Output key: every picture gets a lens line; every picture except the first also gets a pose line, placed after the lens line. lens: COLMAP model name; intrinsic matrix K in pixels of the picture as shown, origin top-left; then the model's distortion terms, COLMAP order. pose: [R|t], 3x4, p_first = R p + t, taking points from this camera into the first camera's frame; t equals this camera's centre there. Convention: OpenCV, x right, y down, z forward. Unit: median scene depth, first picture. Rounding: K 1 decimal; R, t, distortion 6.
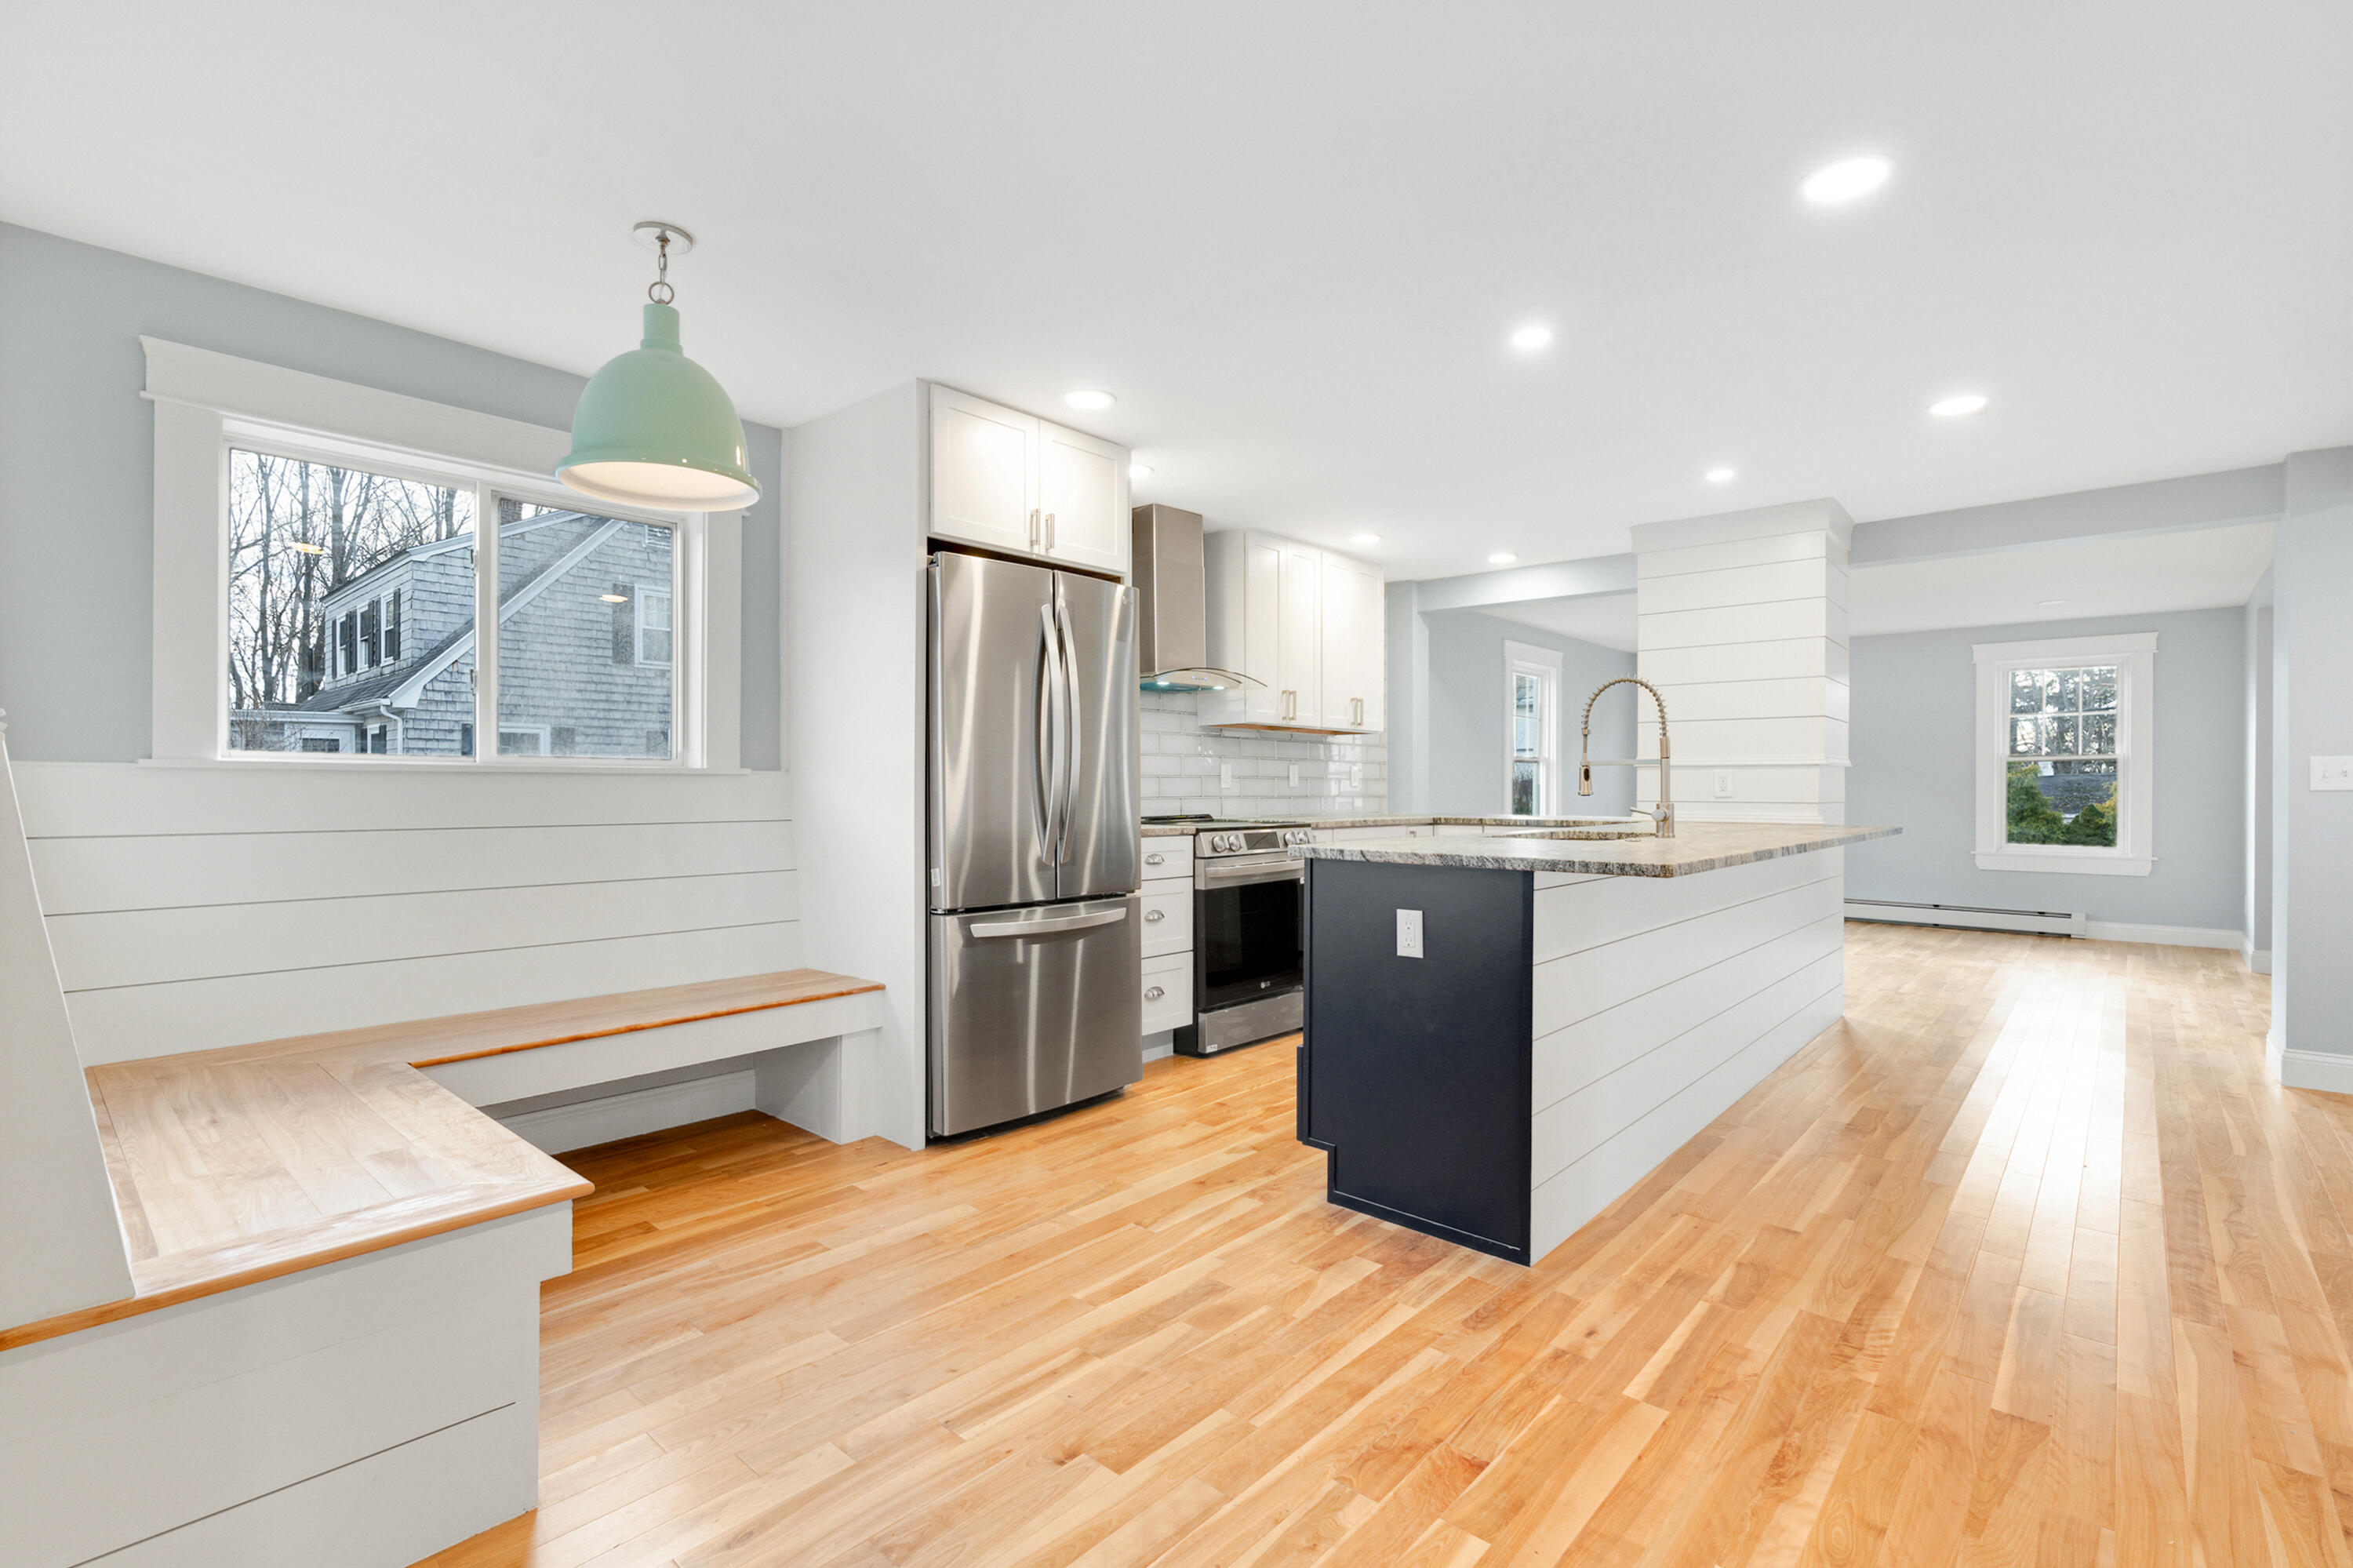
lens RADIAL K [[1088.9, 0, 1167.9], [0, 1088.9, 792.3], [0, 0, 1]] dist [-0.009056, 0.003951]
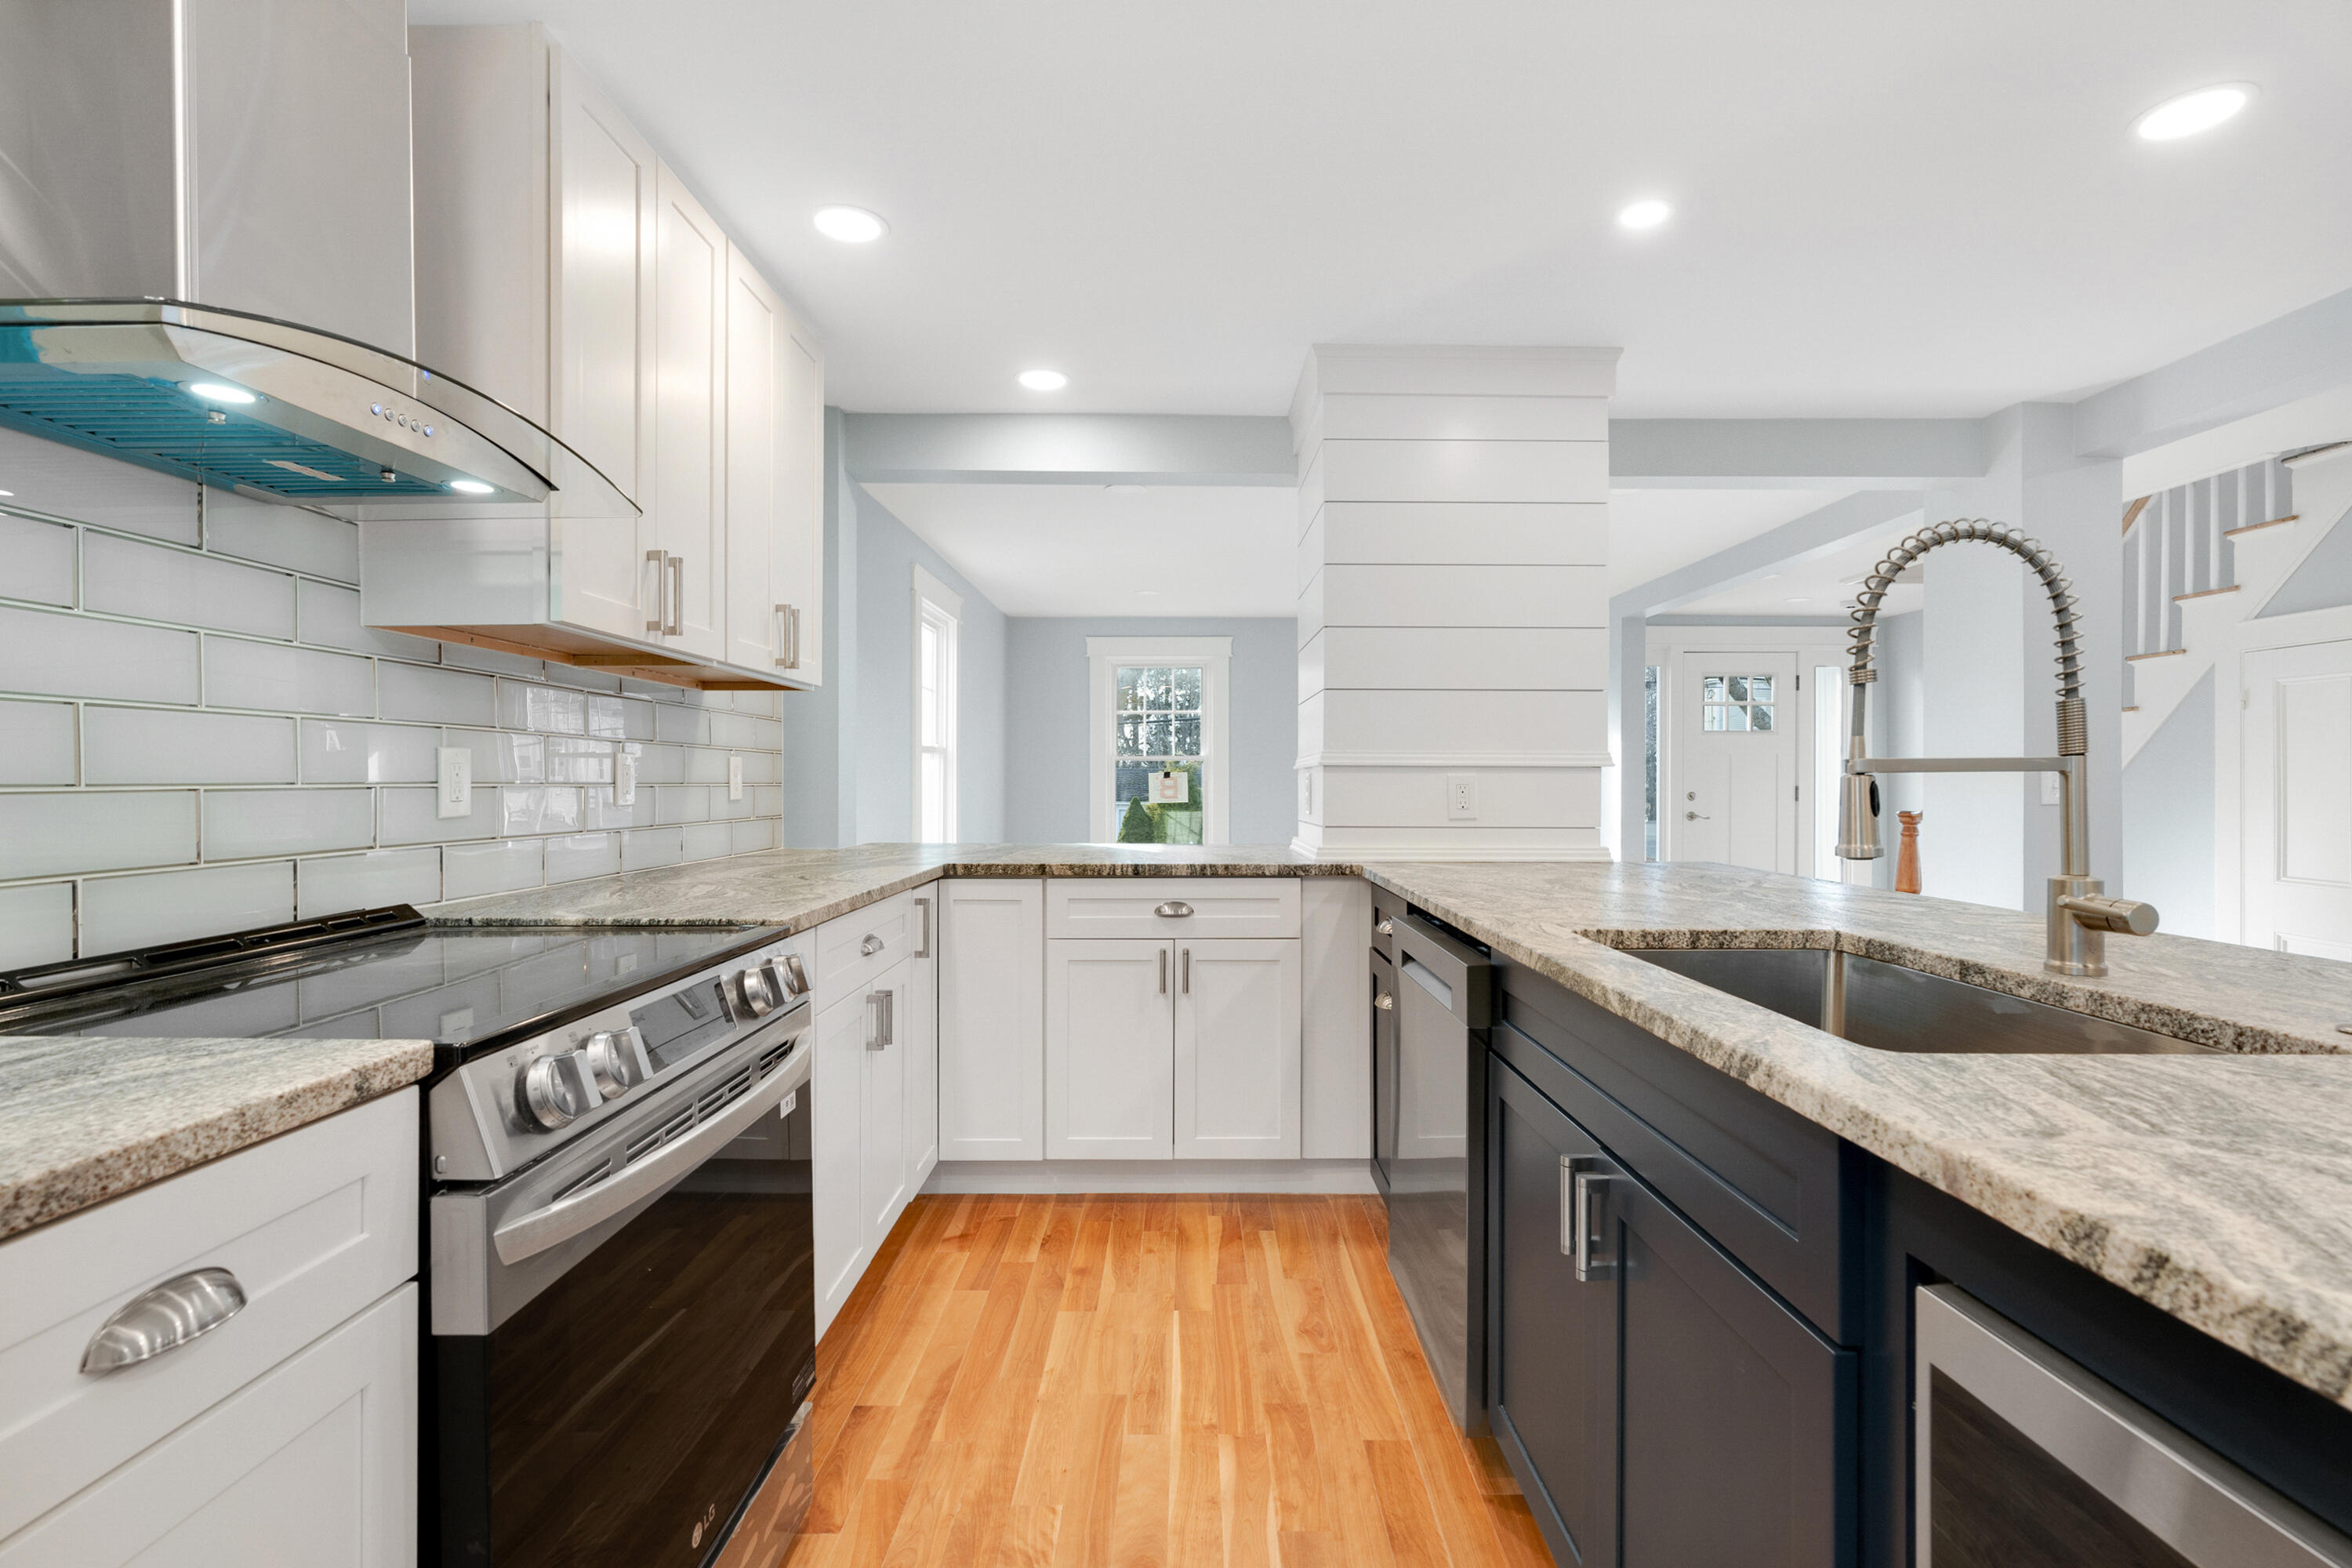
lens RADIAL K [[1088.4, 0, 1179.9], [0, 1088.4, 775.4], [0, 0, 1]] dist [-0.009056, 0.003951]
pose [[0.743505, 0.001182, 0.668729, -0.006886], [0.003097, 0.999982, -0.005212, -0.017802], [-0.668723, 0.005946, 0.743488, 0.706411]]
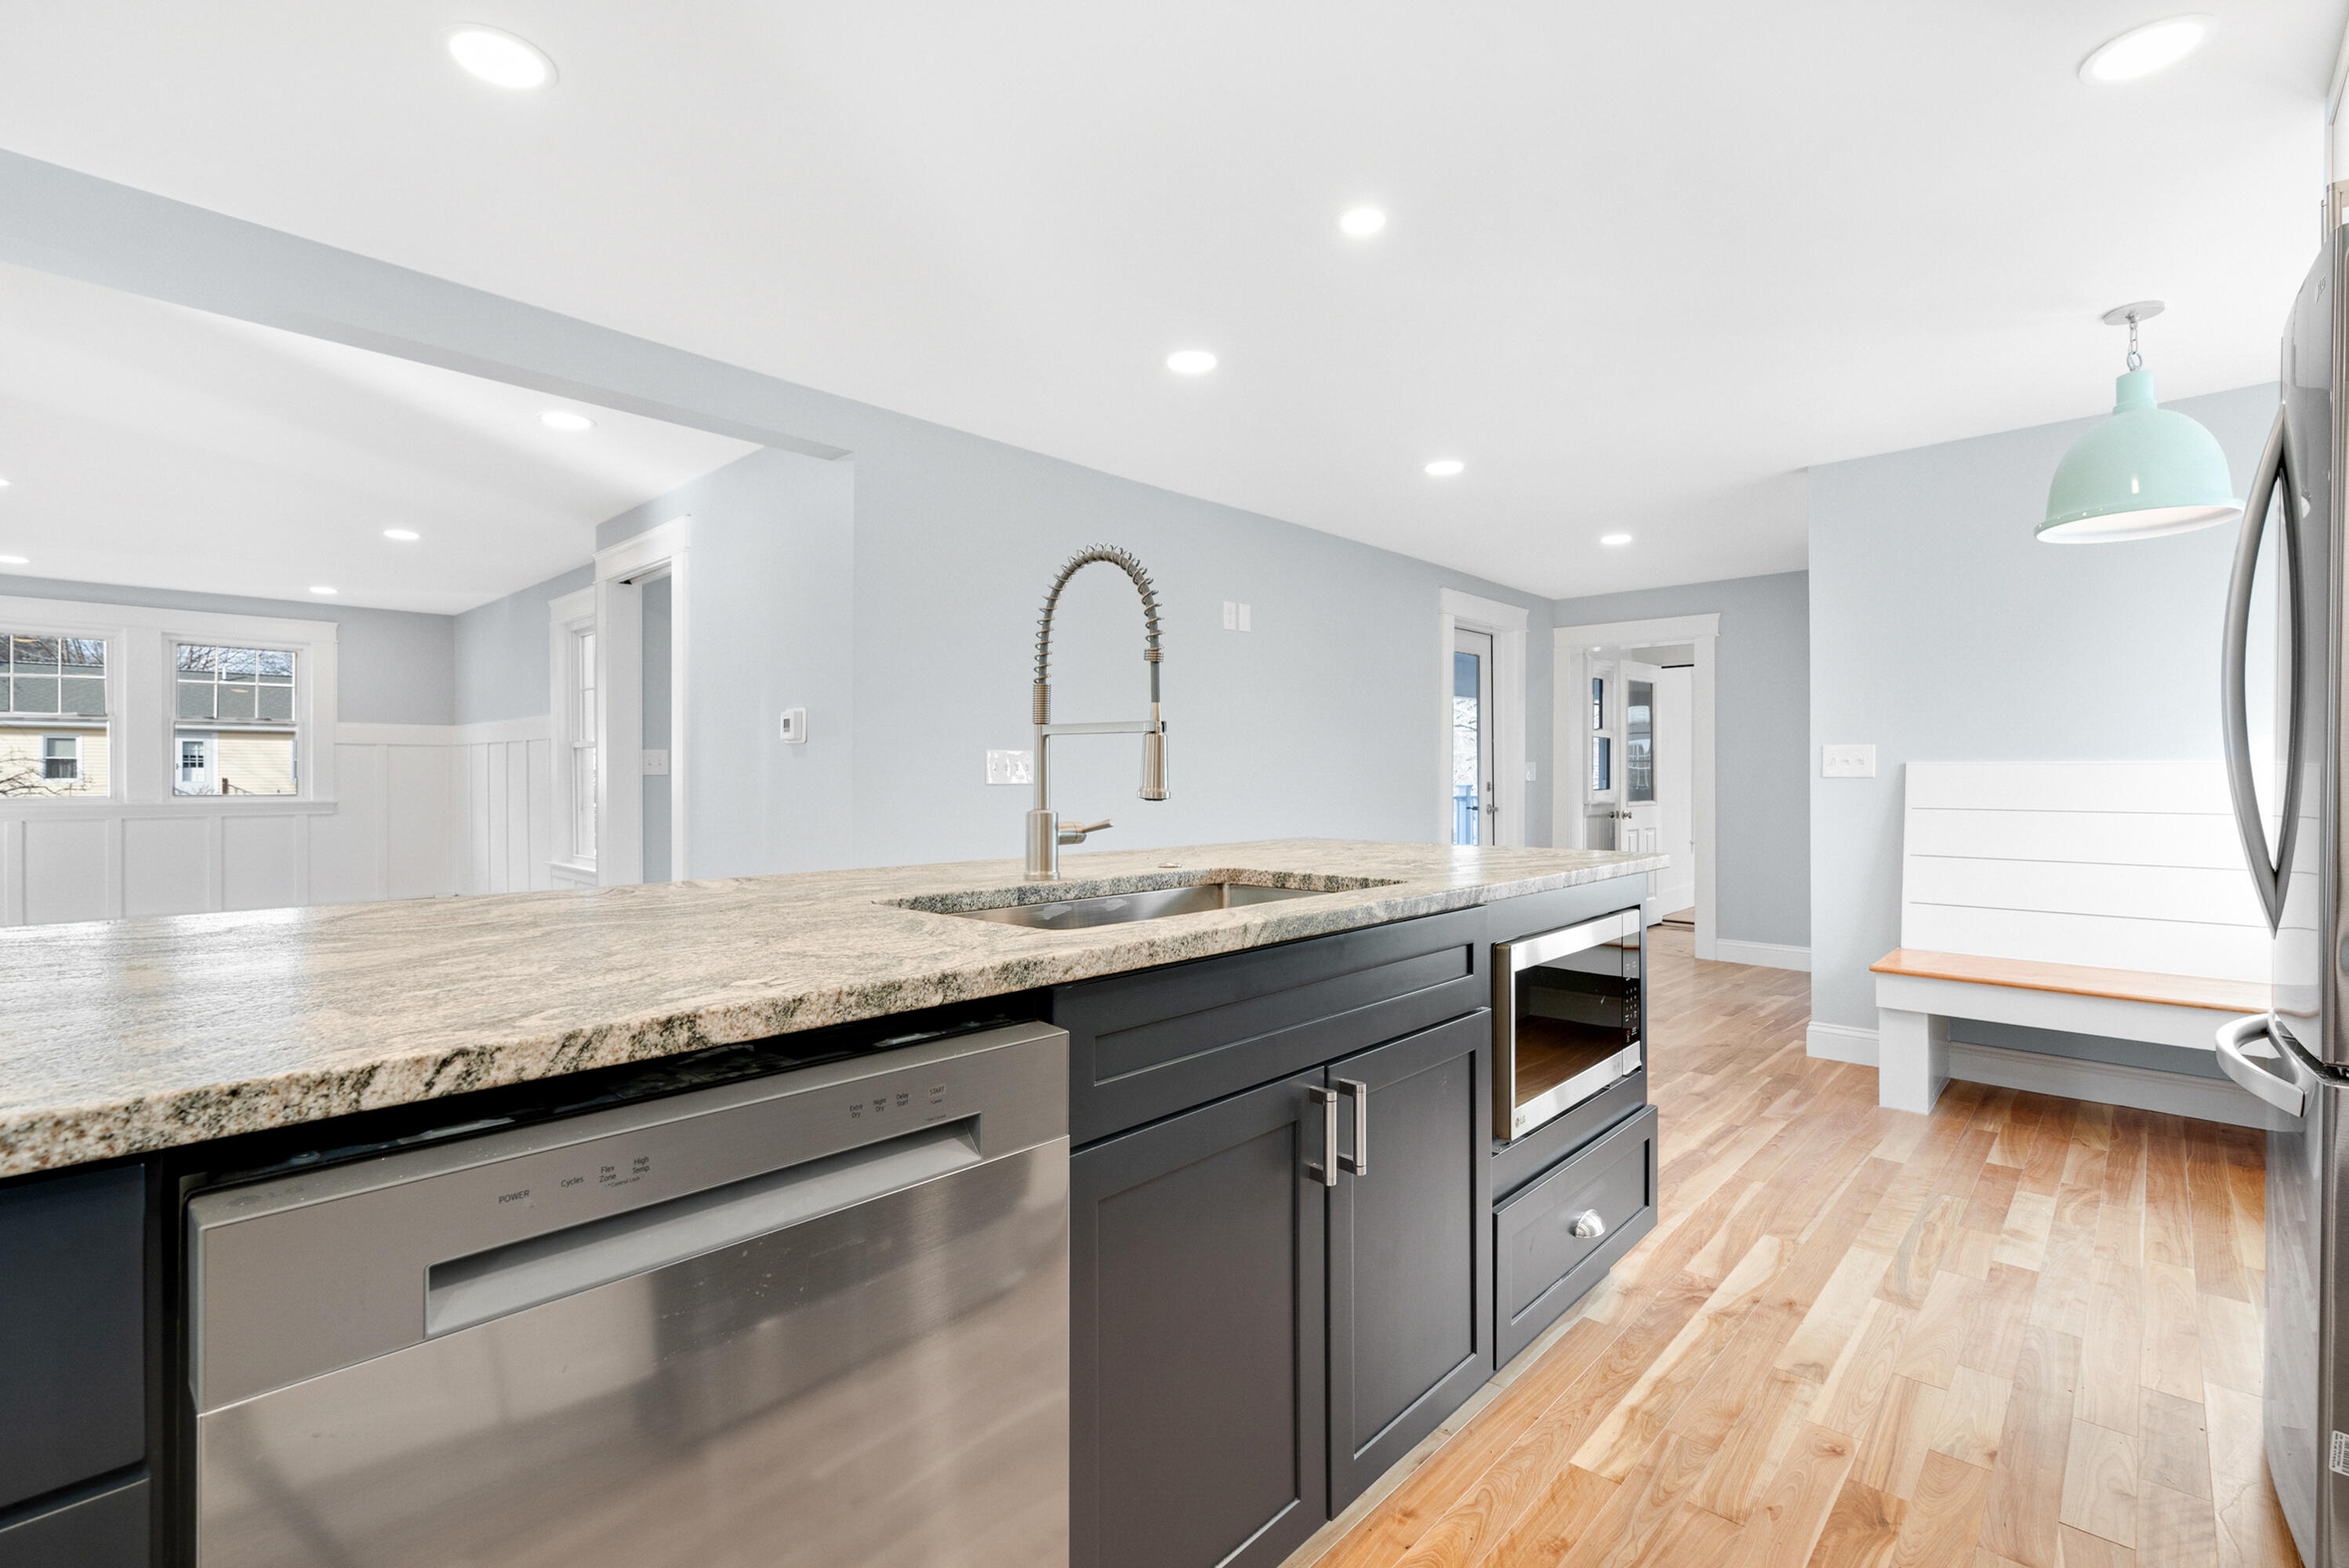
lens RADIAL K [[1087.0, 0, 1165.5], [0, 1087.0, 772.7], [0, 0, 1]] dist [-0.009056, 0.003951]
pose [[-0.999851, -0.001985, 0.017132, 0.296722], [-0.001836, 0.999960, 0.008724, -0.010090], [-0.017149, 0.008691, -0.999815, 1.151171]]
